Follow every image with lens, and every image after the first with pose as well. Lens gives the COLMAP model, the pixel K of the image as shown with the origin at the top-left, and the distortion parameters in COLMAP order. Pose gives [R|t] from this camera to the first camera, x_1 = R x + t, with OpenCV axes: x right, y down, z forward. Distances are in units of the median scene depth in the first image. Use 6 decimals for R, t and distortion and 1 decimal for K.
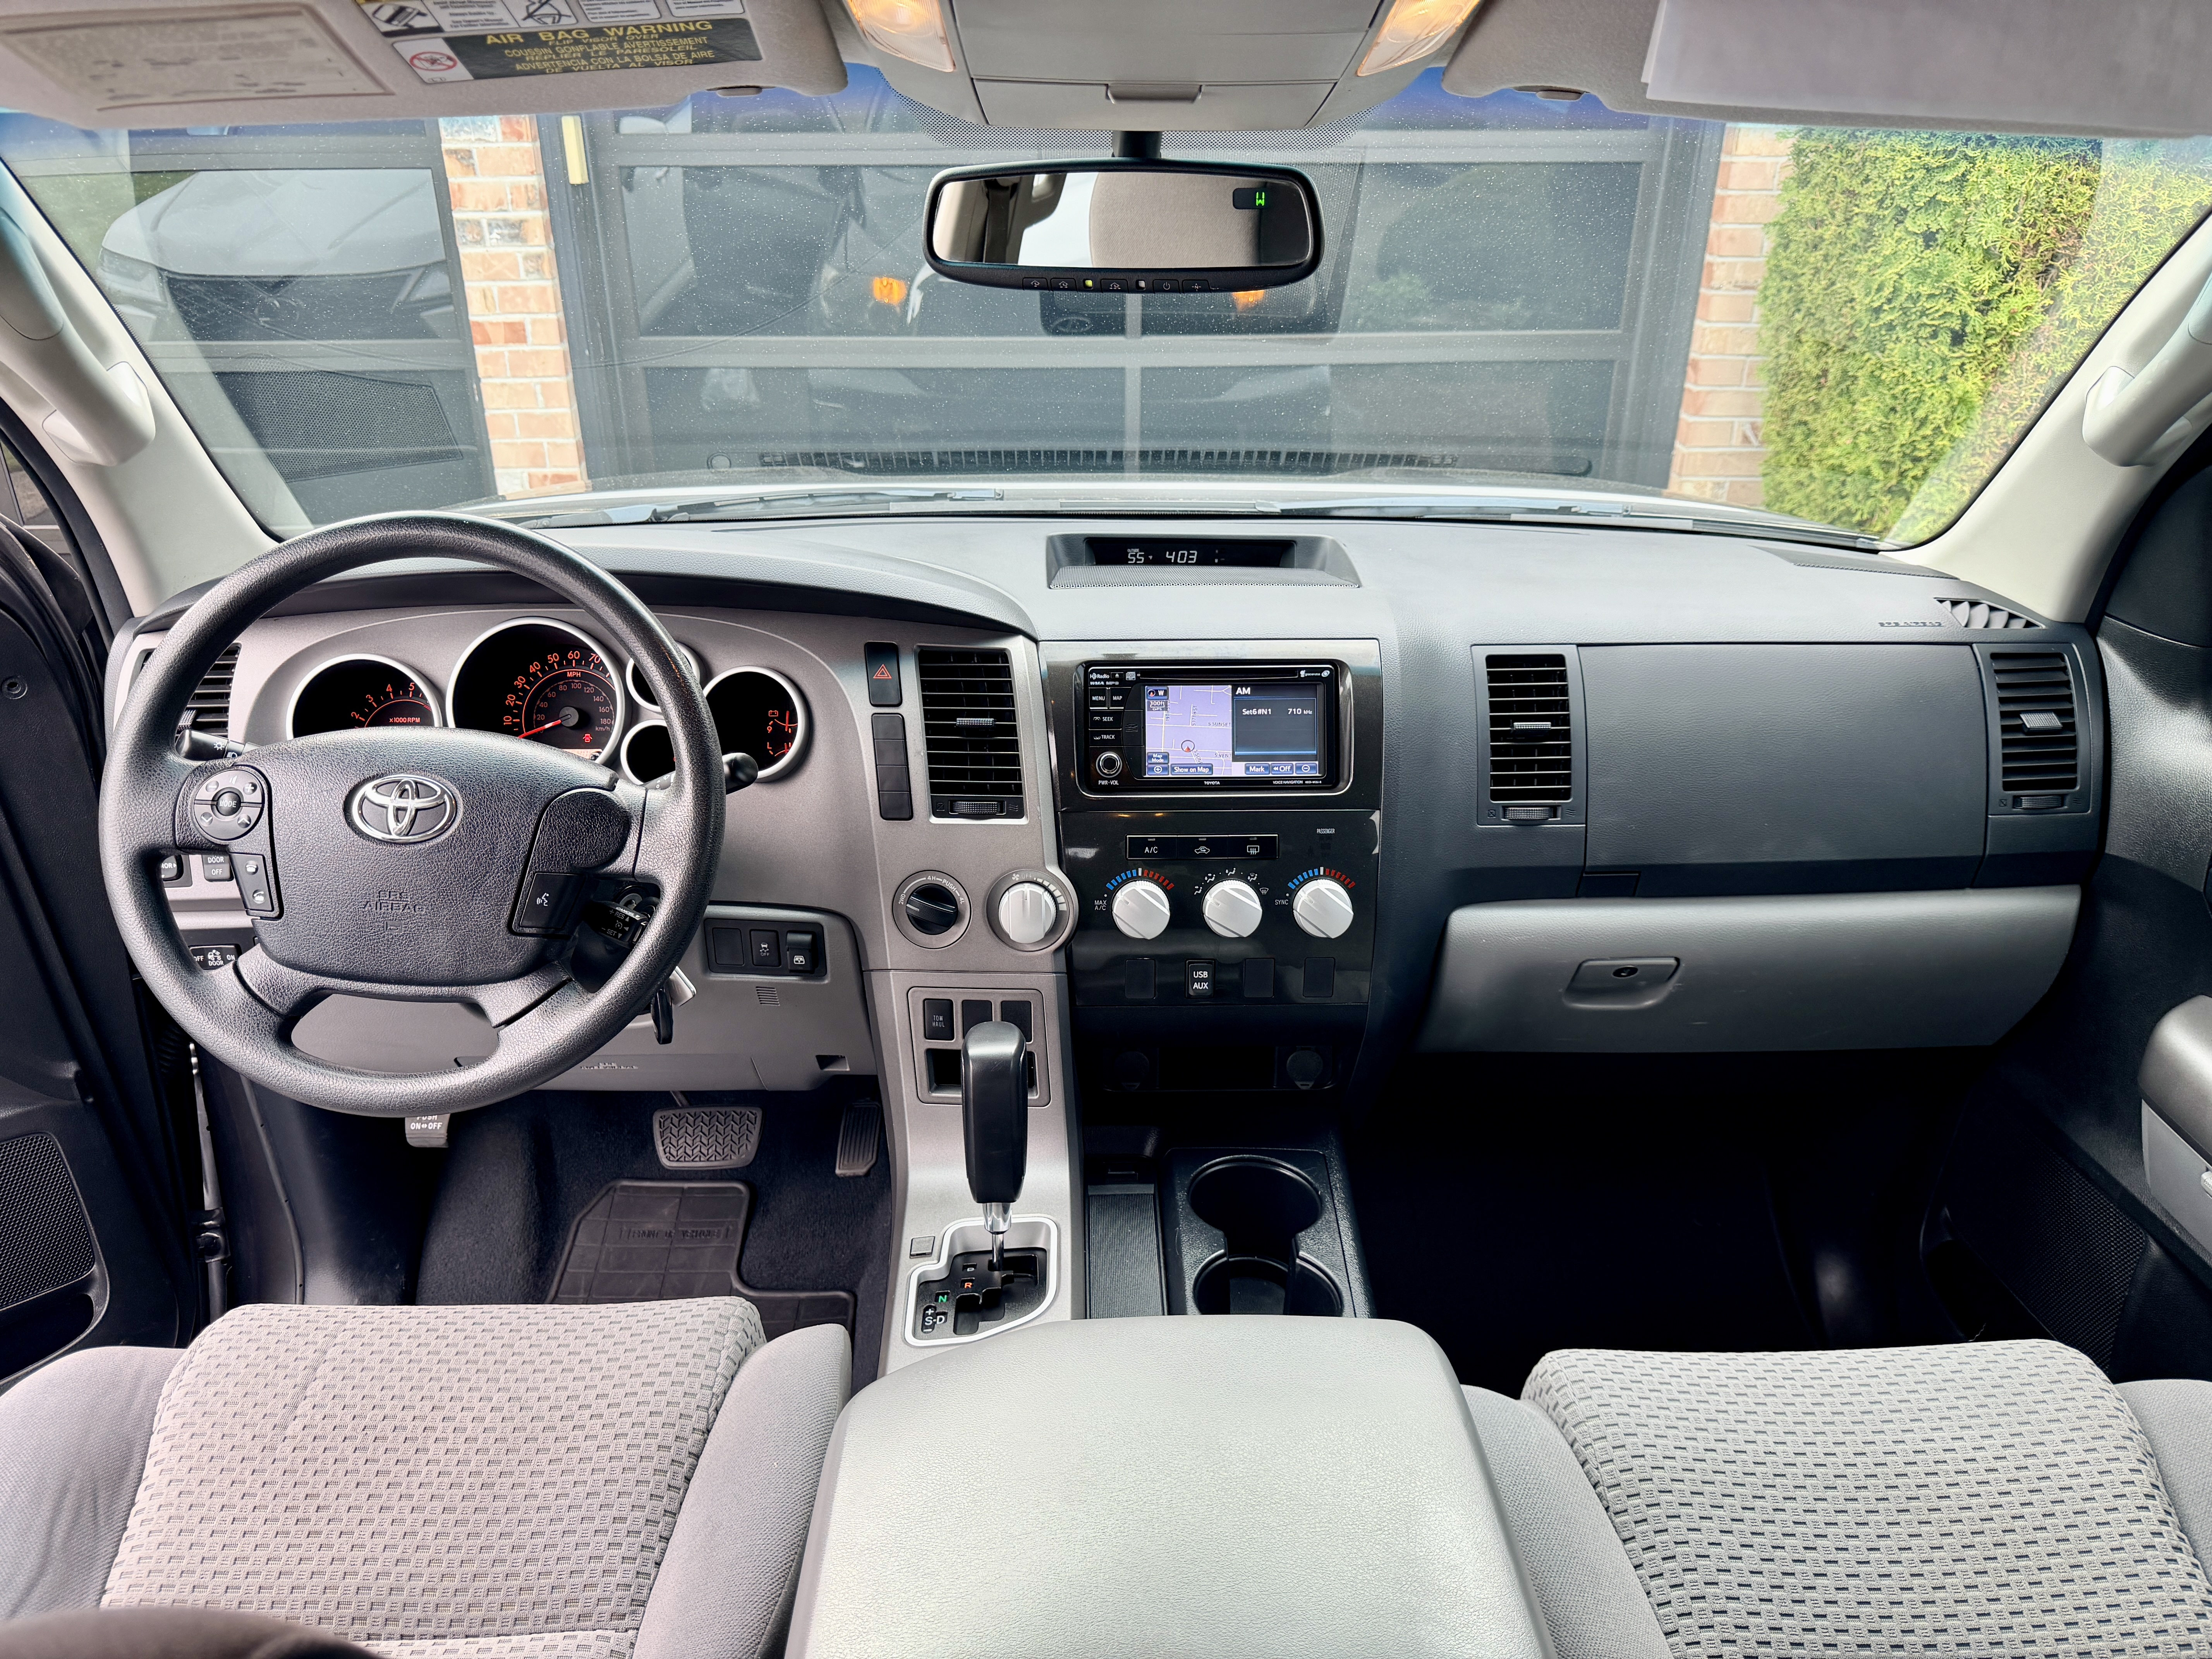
lens RADIAL K [[1589.4, 0, 1092.2], [0, 1589.4, 834.9], [0, 0, 1]] dist [0.075153, -0.039101]
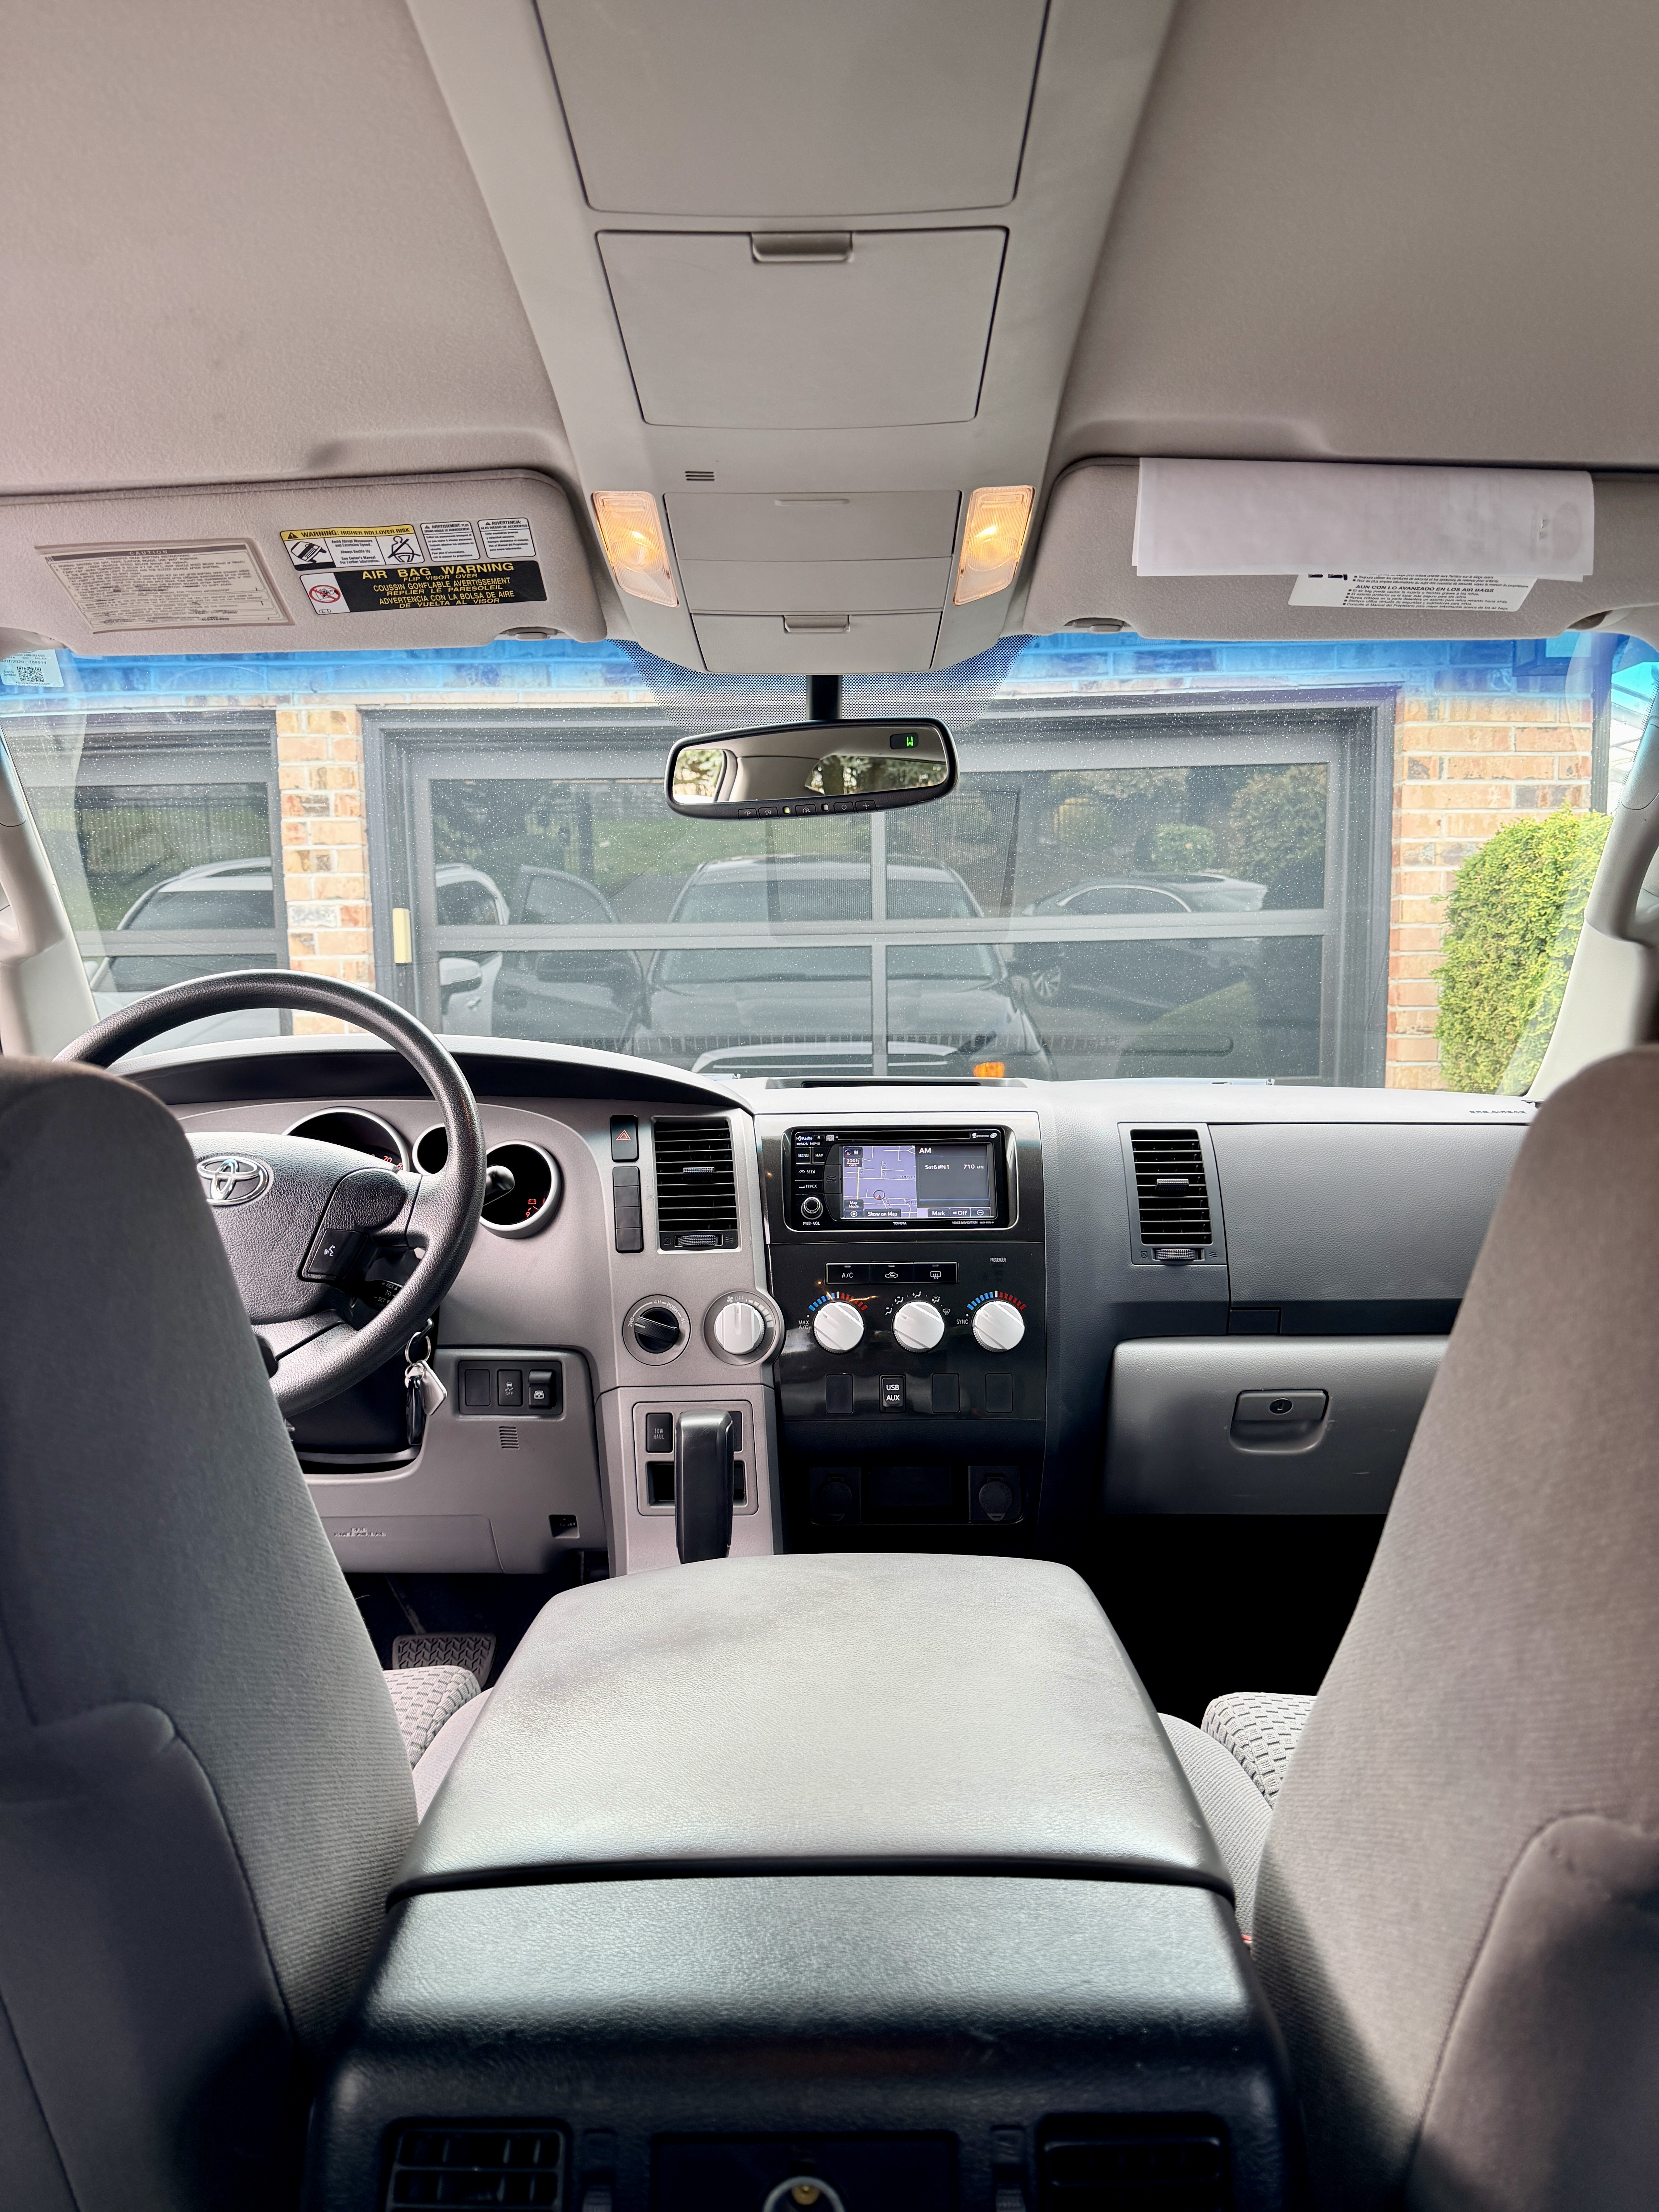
lens RADIAL K [[1589.4, 0, 829.5], [0, 1589.4, 1106.0], [0, 0, 1]] dist [0.075153, -0.039101]
pose [[0.999696, -0.008435, -0.023174, 0.051485], [0.000236, 0.942918, -0.333024, 0.275675], [0.024660, 0.332917, 0.942634, -0.131927]]
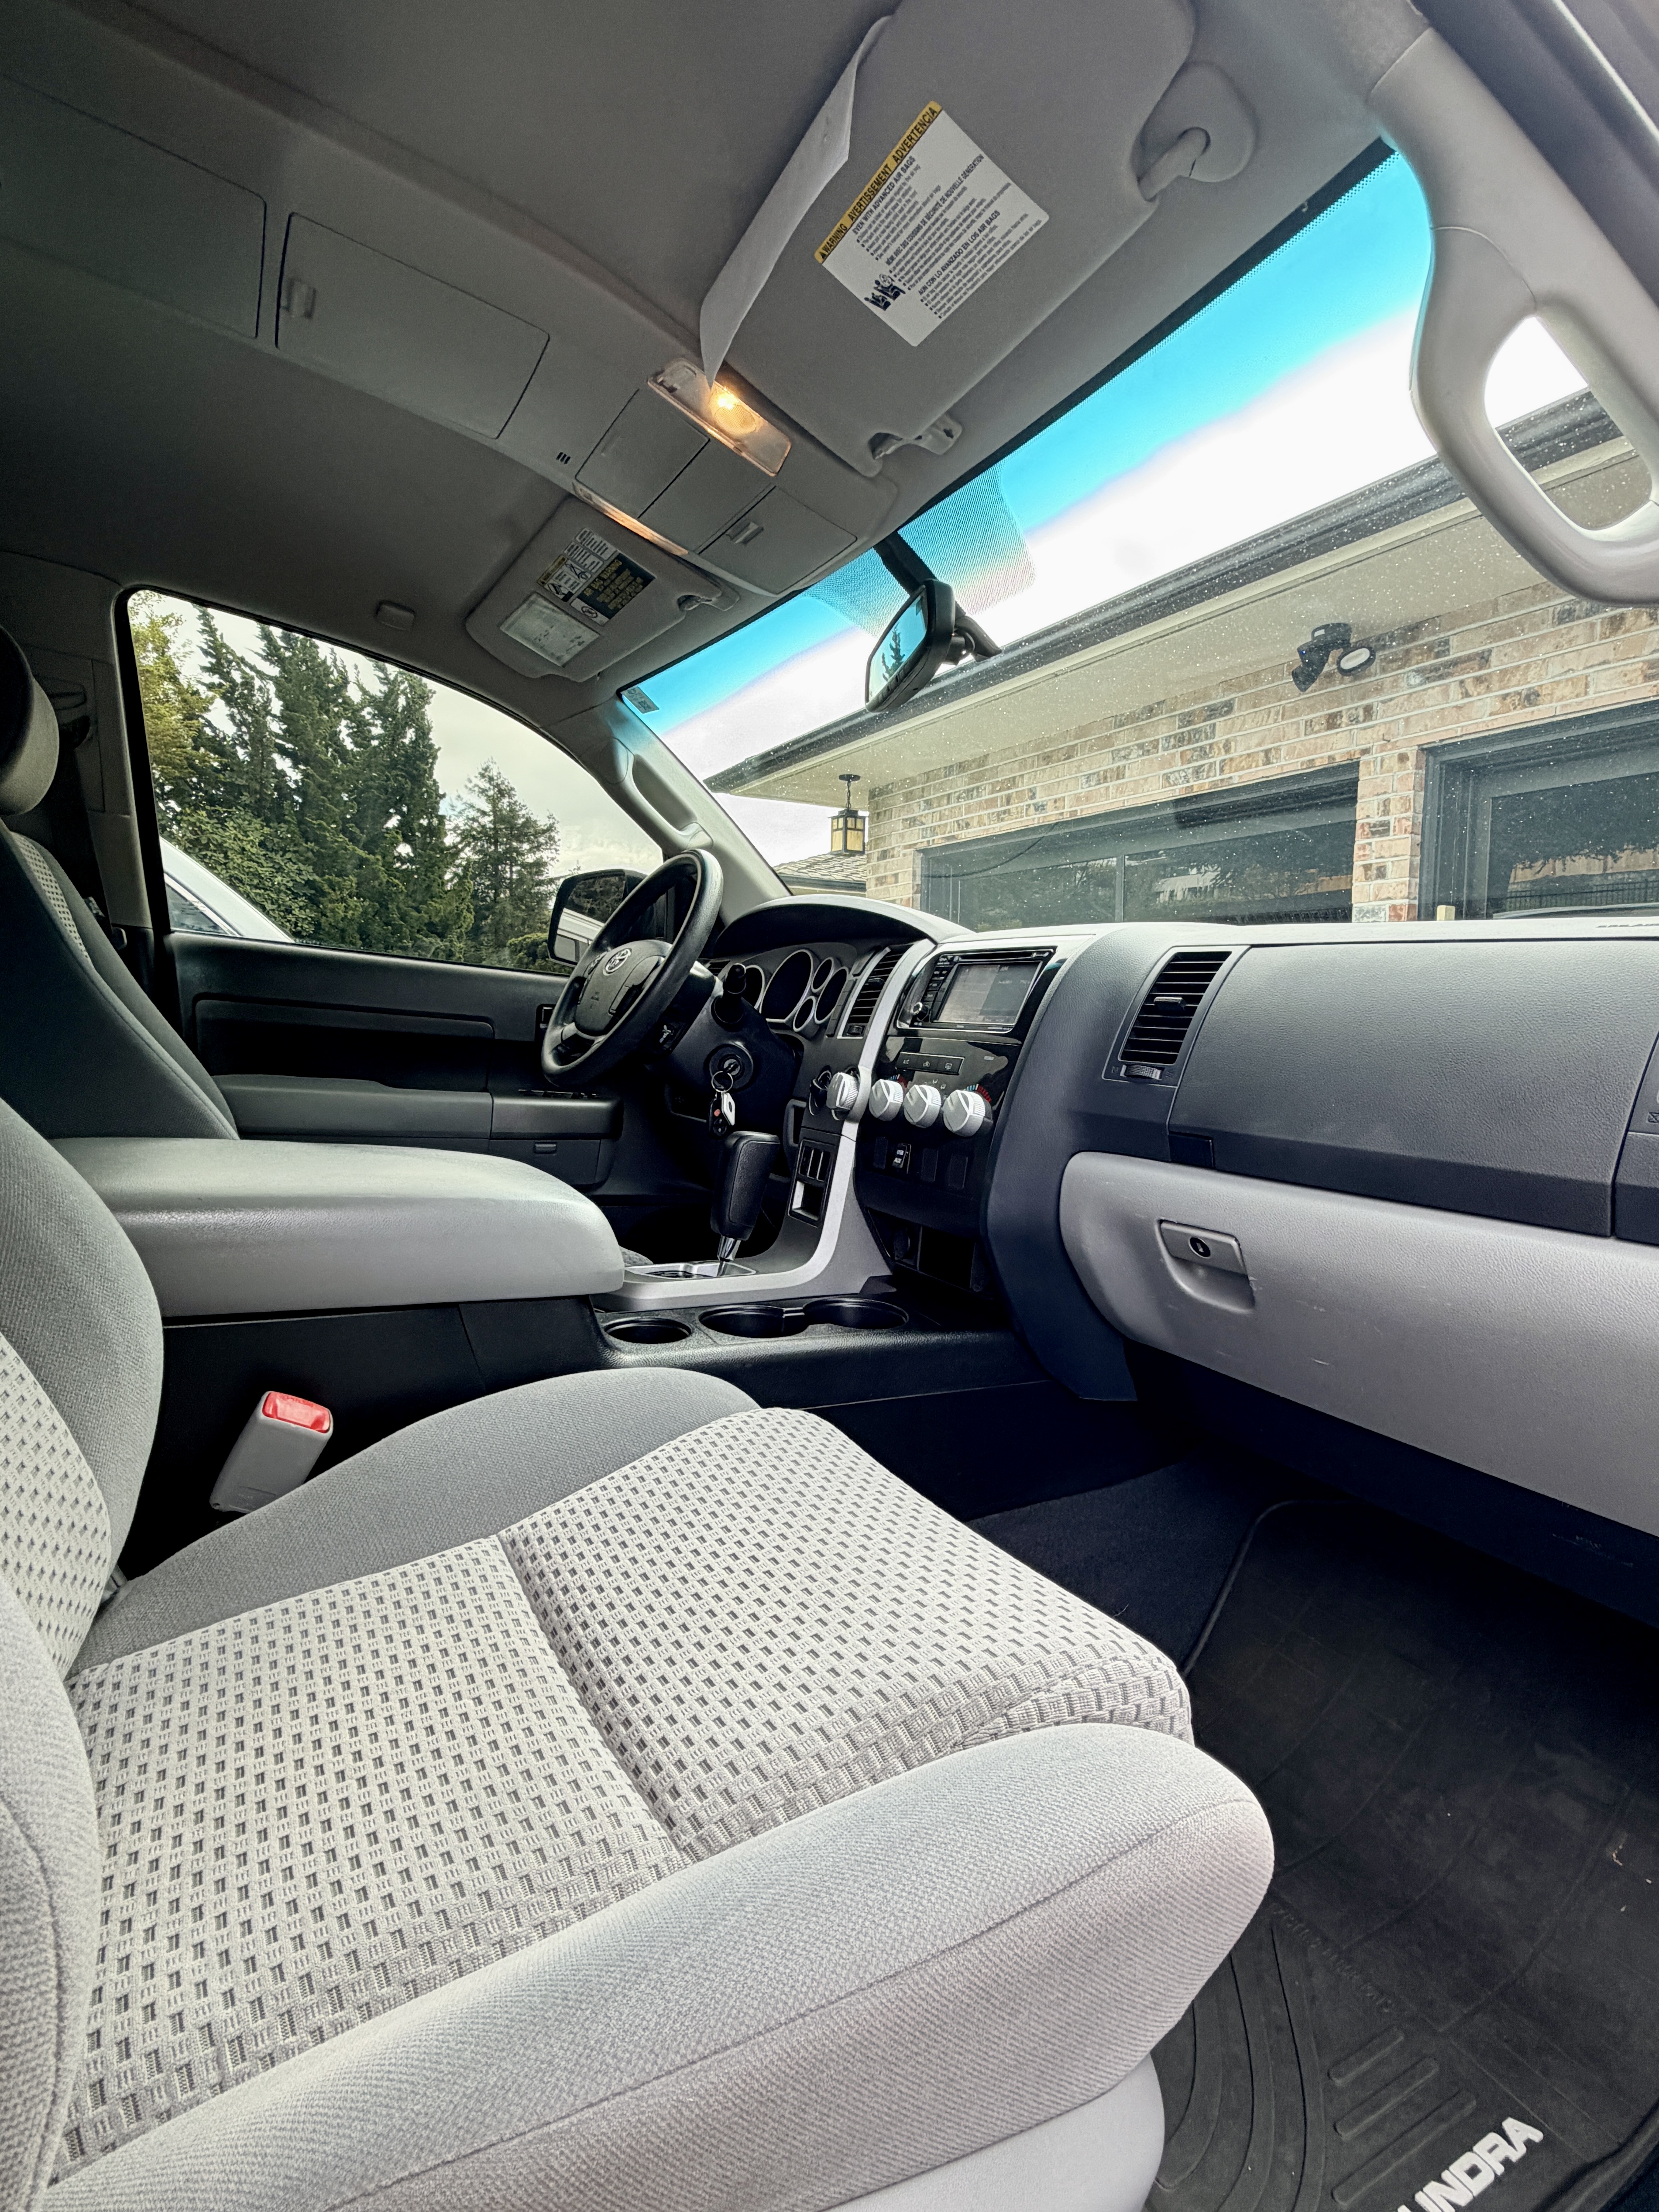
lens RADIAL K [[1086.9, 0, 829.5], [0, 1086.9, 1106.0], [0, 0, 1]] dist [-0.000917, -0.000106]
pose [[0.492285, 0.094803, -0.865256, 0.848723], [-0.381931, 0.916774, -0.116851, 0.183886], [0.782166, 0.387992, 0.487522, 0.482646]]
